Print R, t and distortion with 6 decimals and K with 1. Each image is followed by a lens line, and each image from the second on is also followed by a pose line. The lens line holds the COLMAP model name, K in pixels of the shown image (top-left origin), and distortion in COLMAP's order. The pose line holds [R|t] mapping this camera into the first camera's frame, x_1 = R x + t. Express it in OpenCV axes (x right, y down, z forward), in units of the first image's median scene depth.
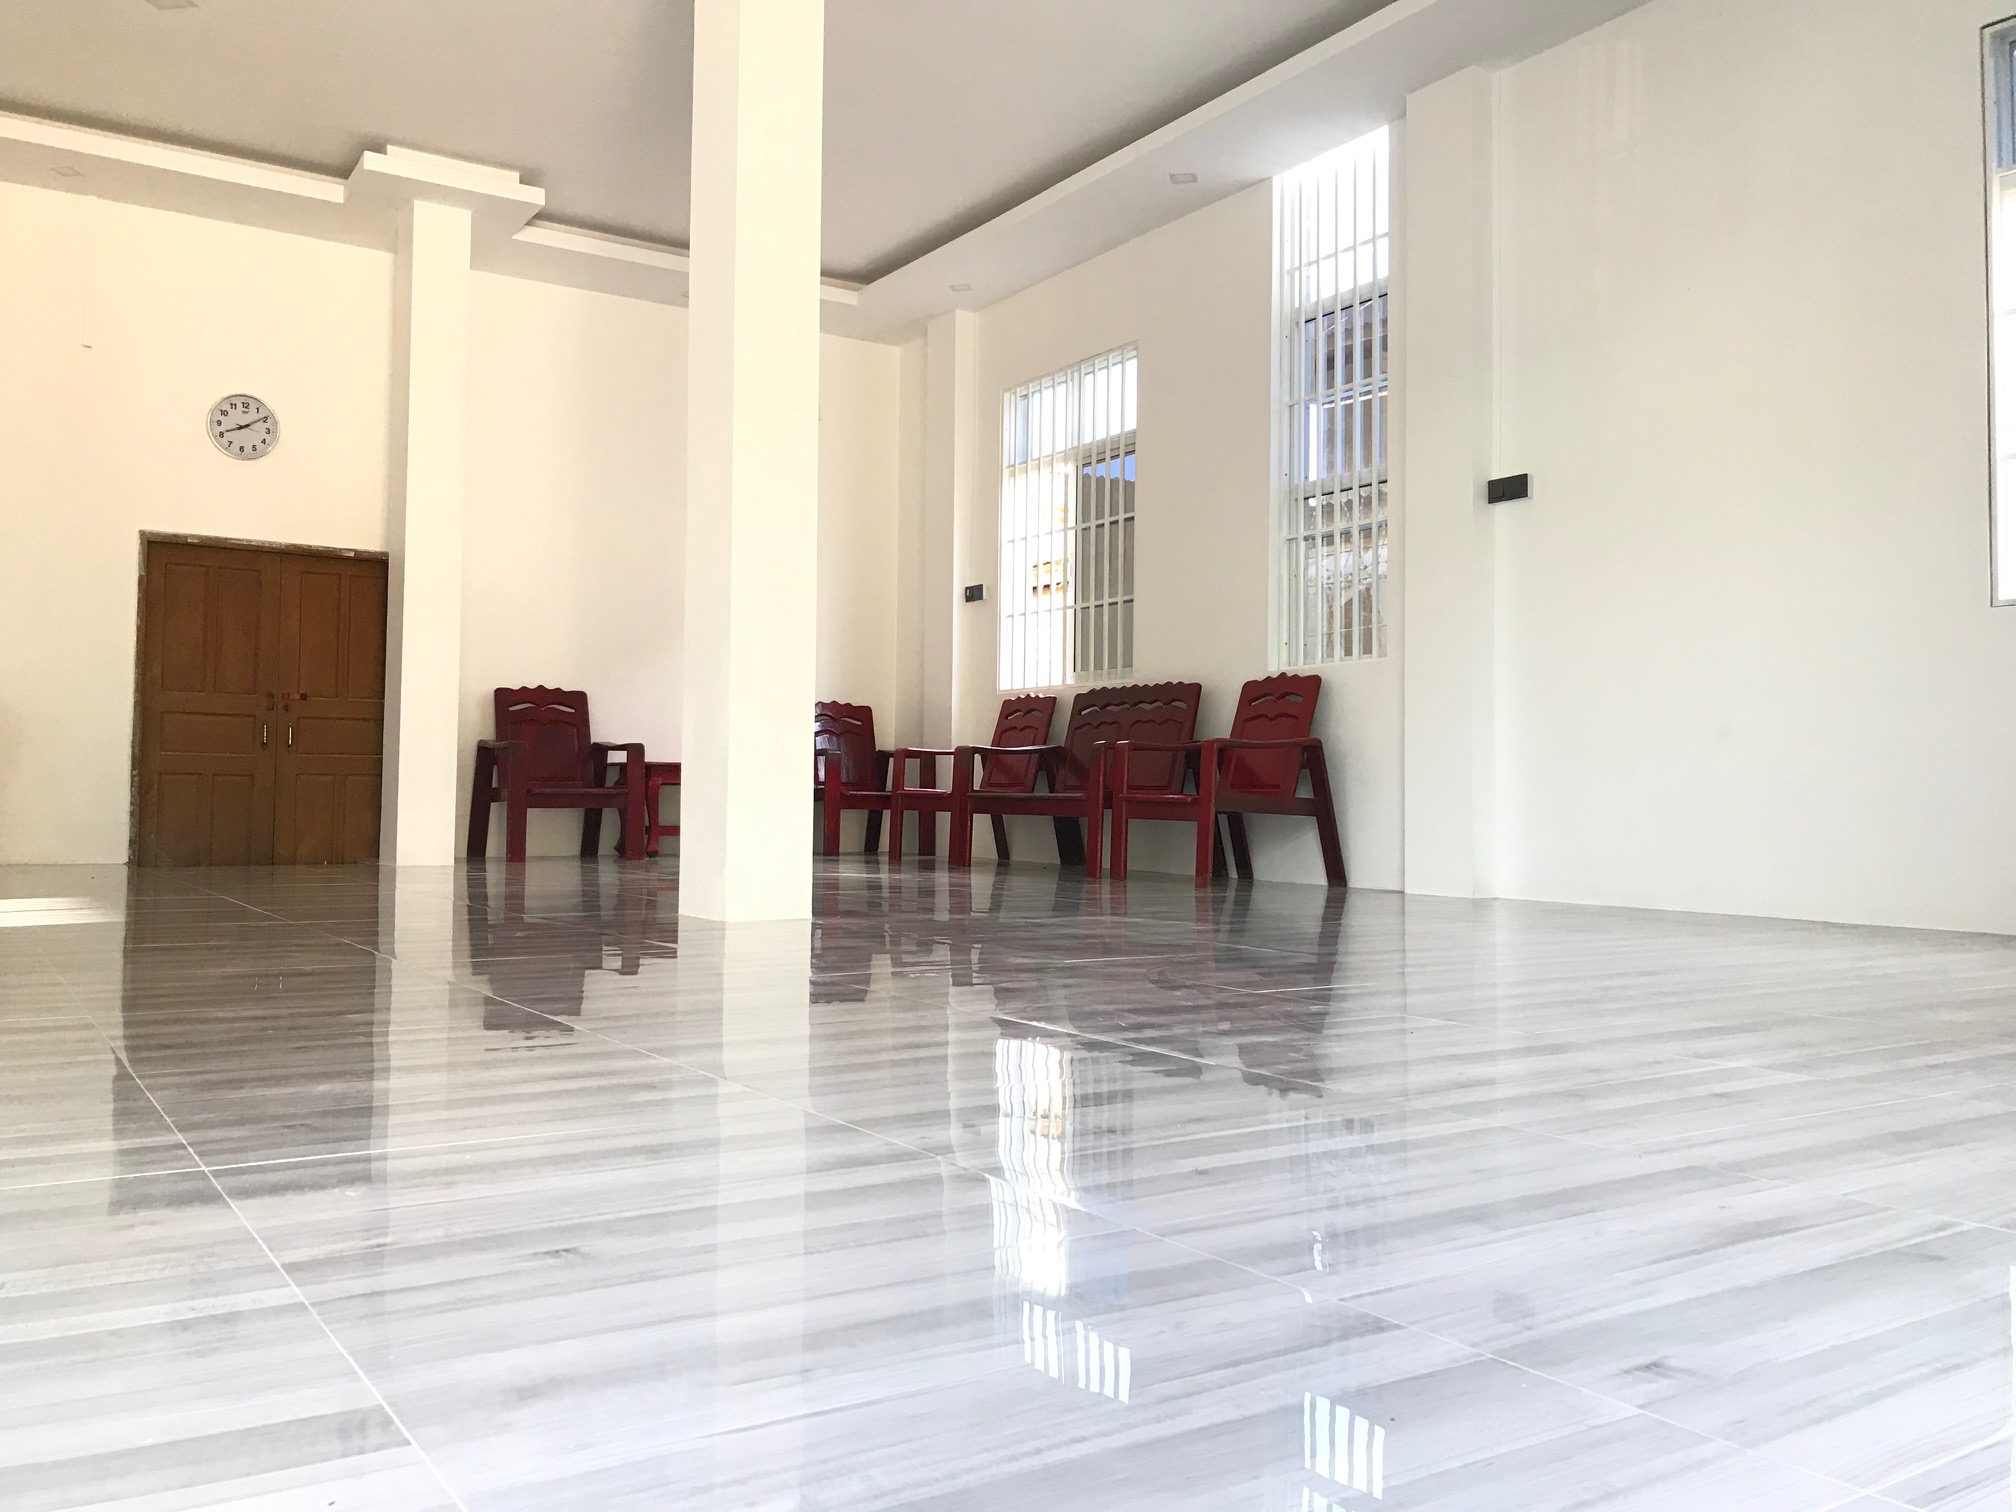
lens RADIAL K [[1659.4, 0, 992.4], [0, 1659.4, 735.3], [0, 0, 1]] dist [0.033039, -0.033264]
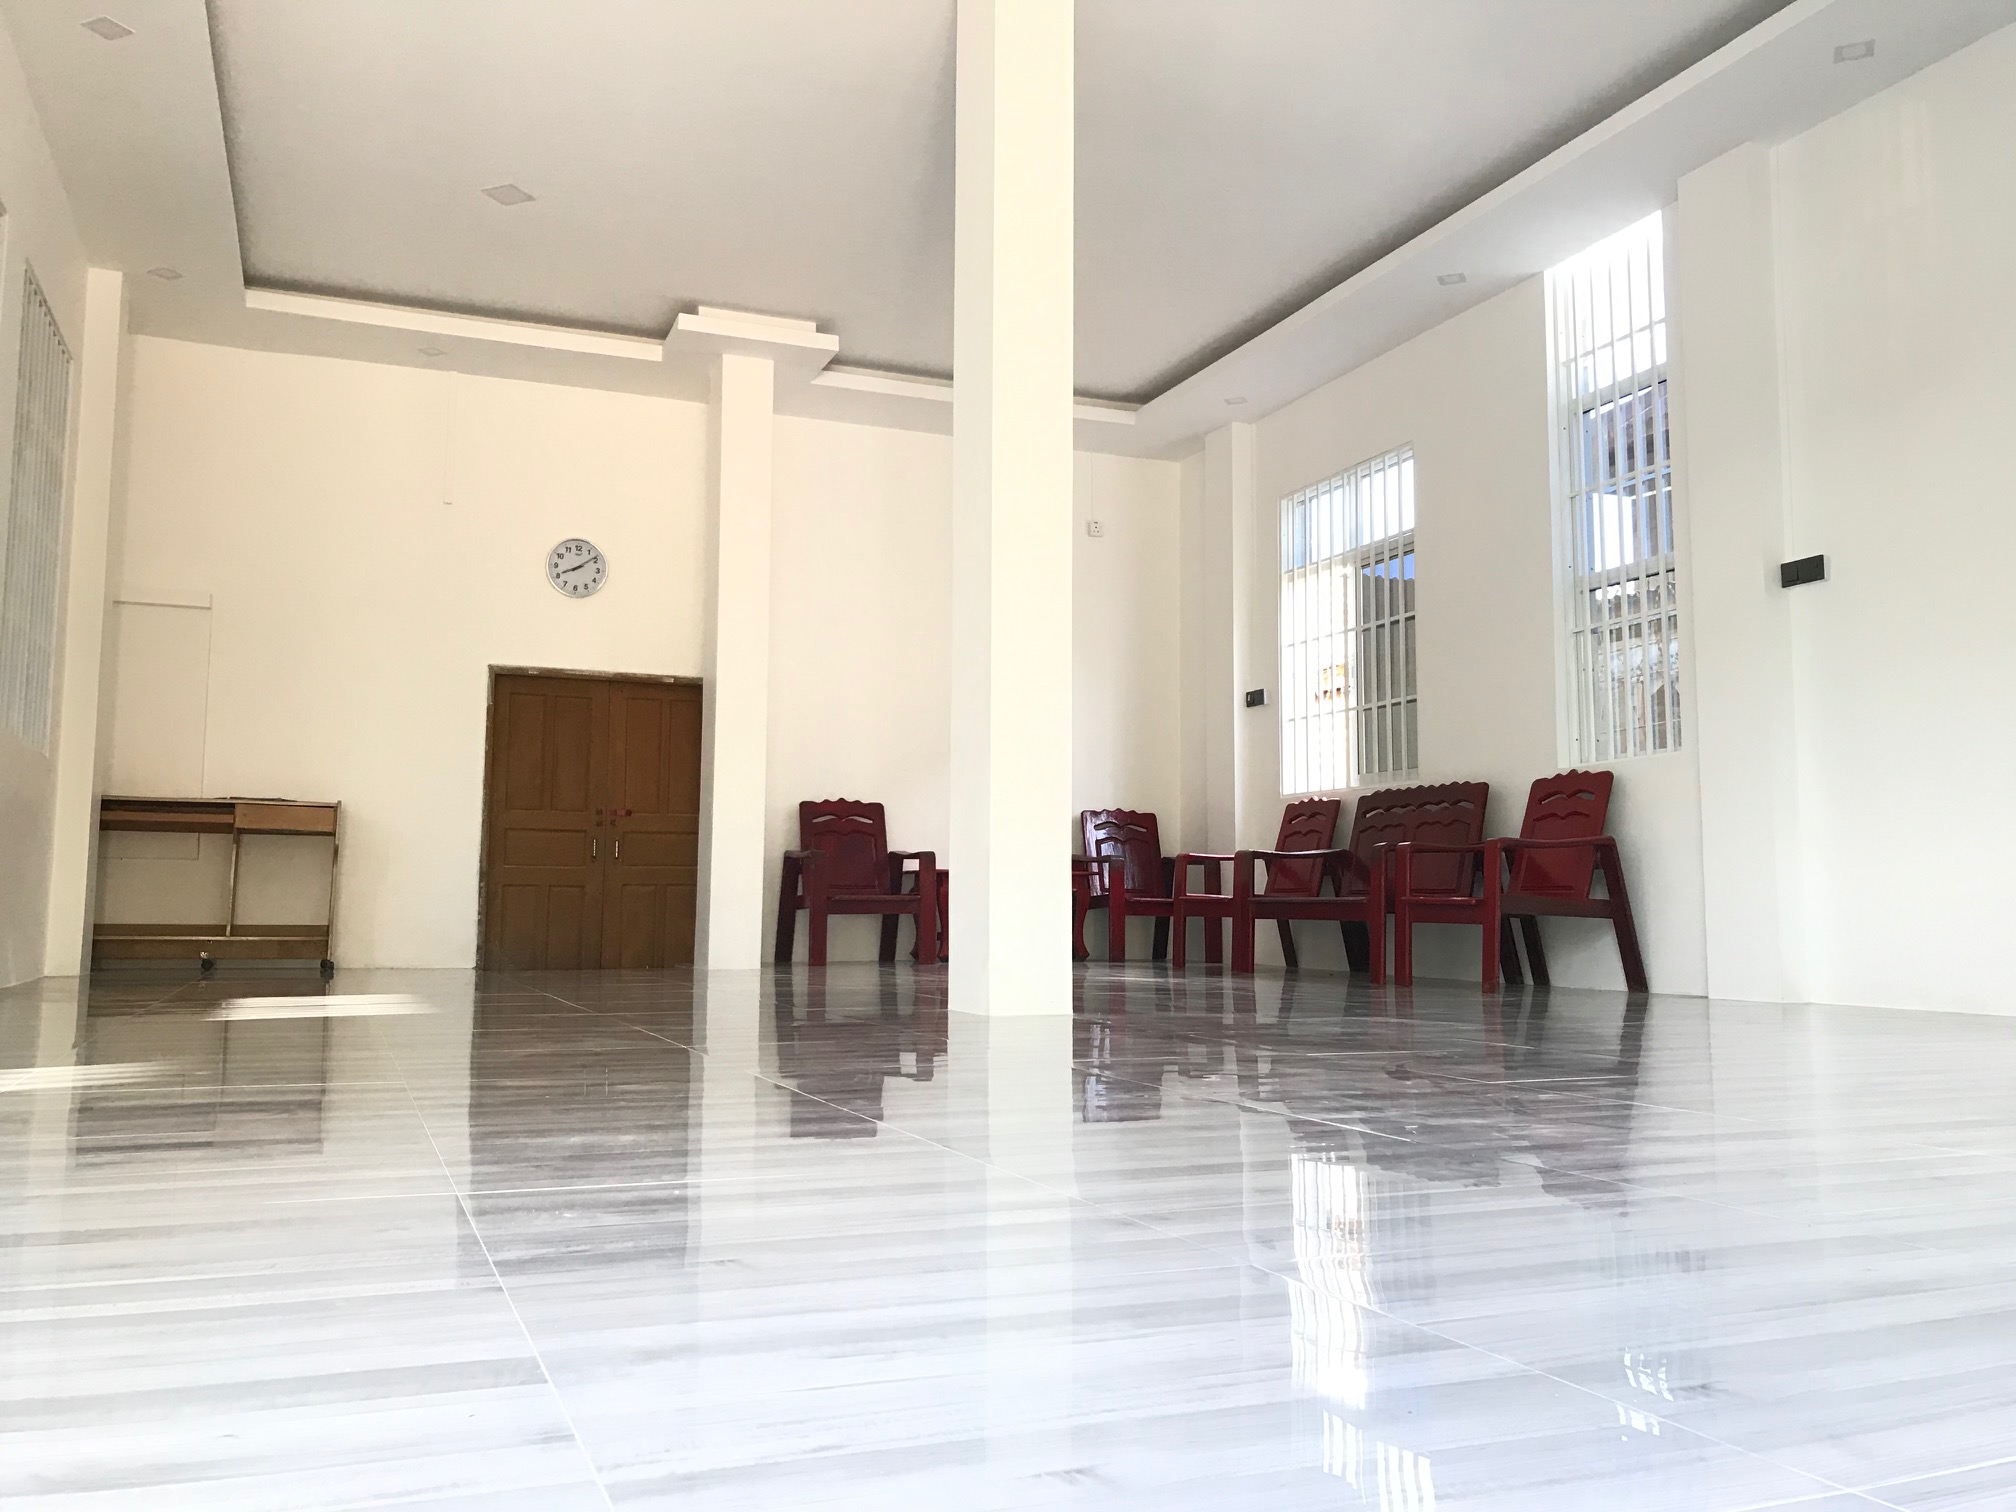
lens RADIAL K [[1659.4, 0, 990.6], [0, 1659.4, 738.6], [0, 0, 1]] dist [0.033039, -0.033264]
pose [[0.981976, -0.025473, -0.187279, 0.021423], [0.012945, 0.997614, -0.067820, 0.005298], [0.188560, 0.064173, 0.979963, -0.015248]]
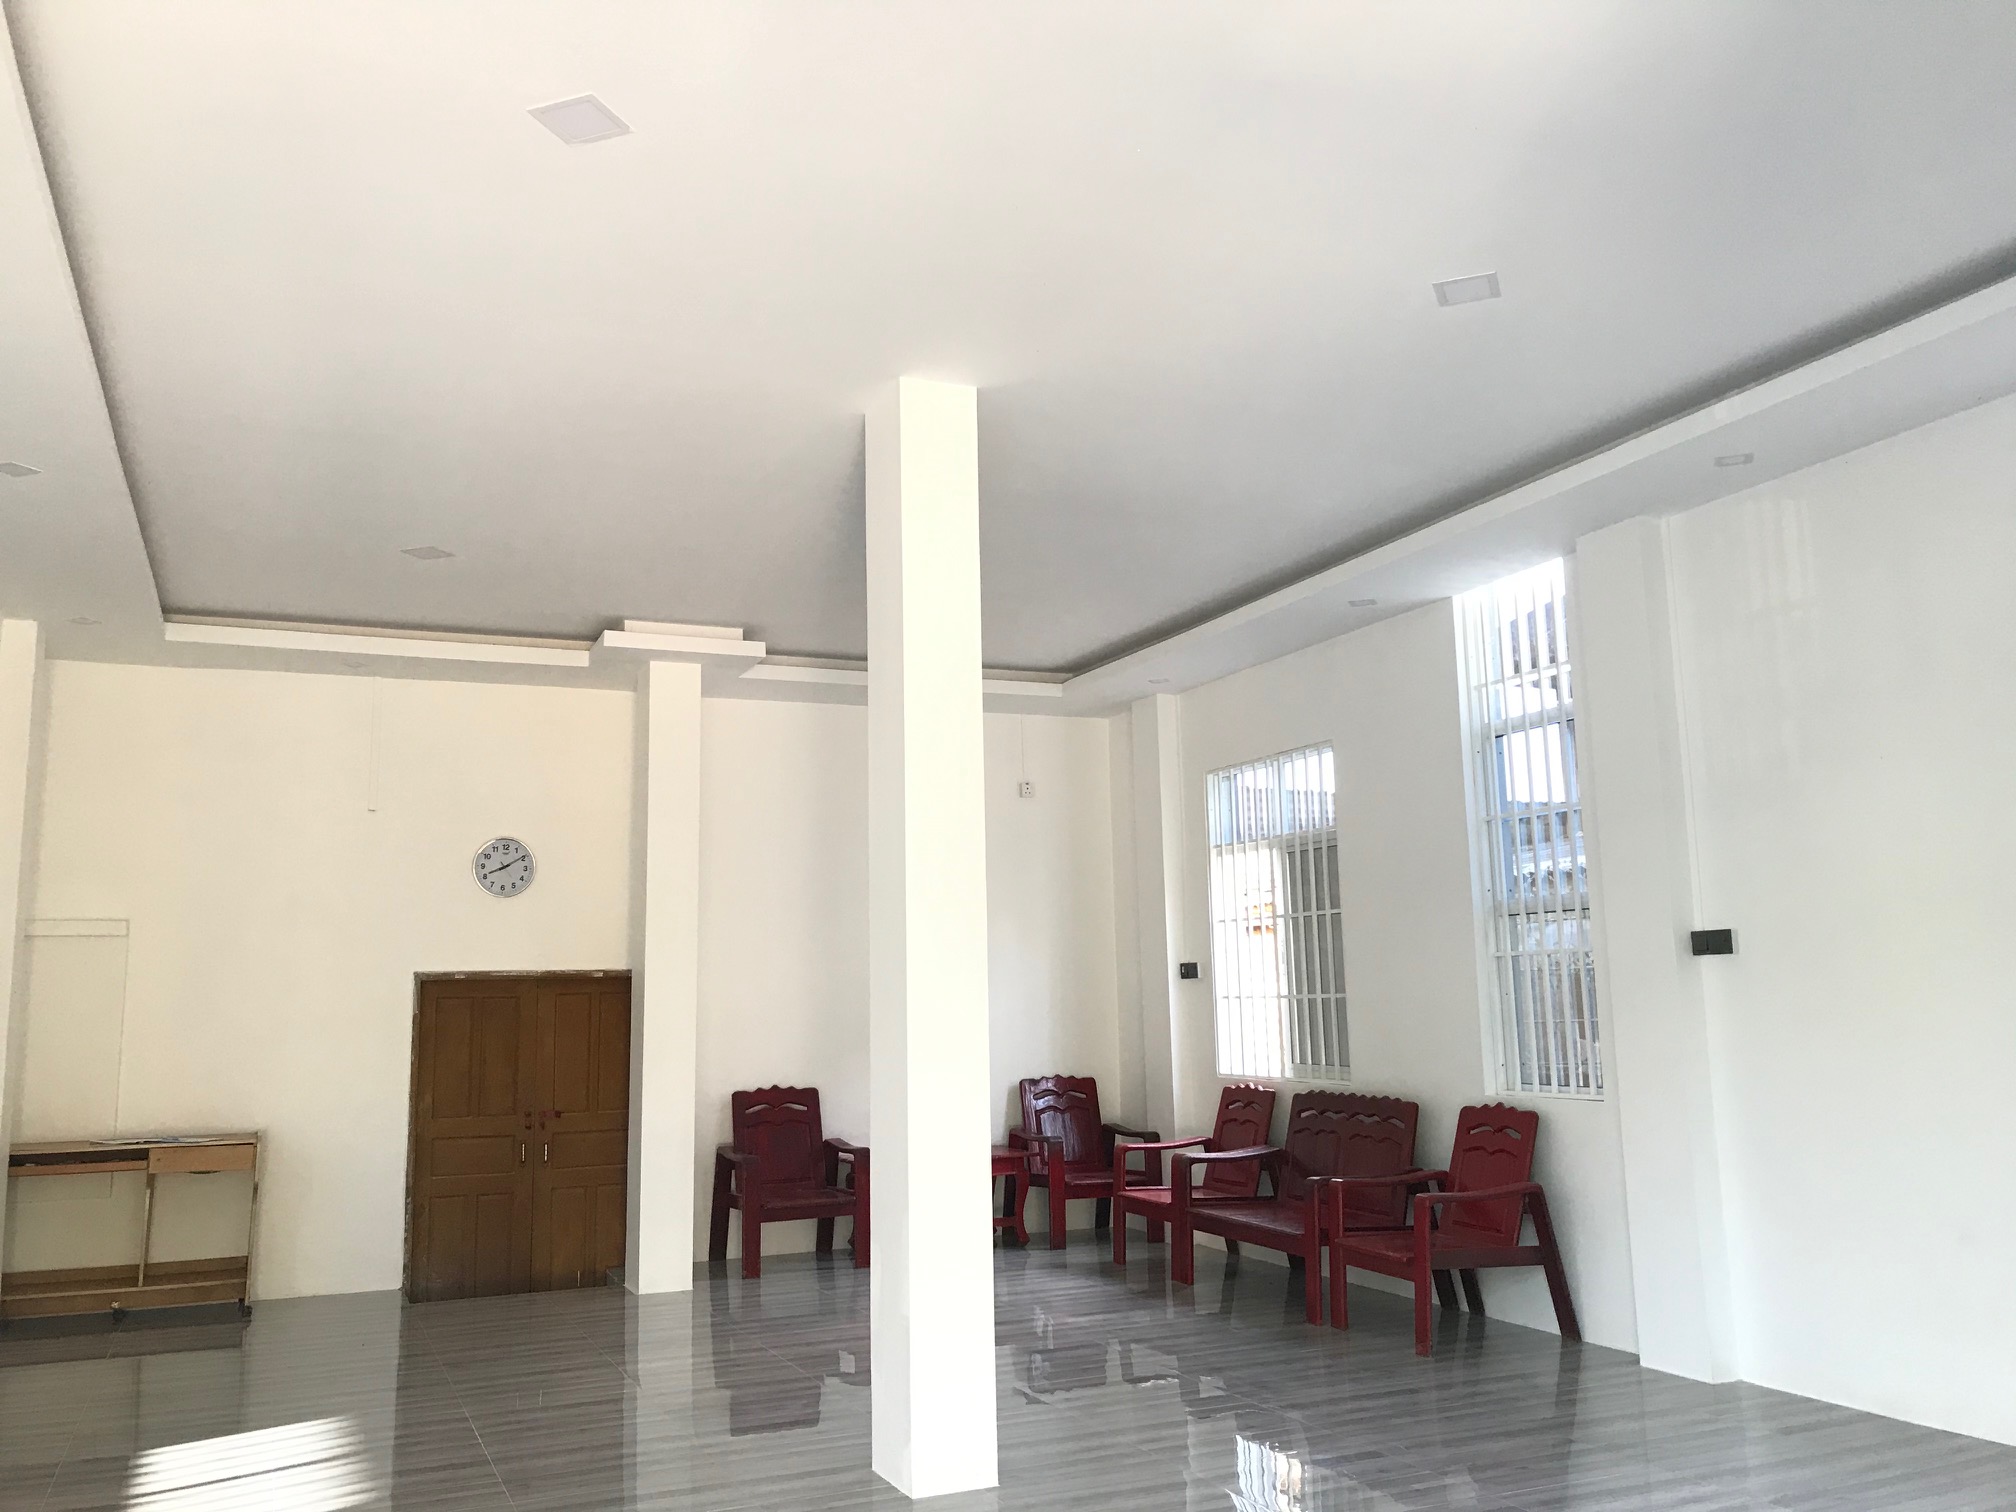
lens RADIAL K [[1659.4, 0, 993.3], [0, 1659.4, 731.1], [0, 0, 1]] dist [0.033039, -0.033264]
pose [[0.986442, -0.057306, -0.153778, 0.039777], [0.038570, 0.991760, -0.122170, -0.128689], [0.159512, 0.114582, 0.980524, -0.026863]]
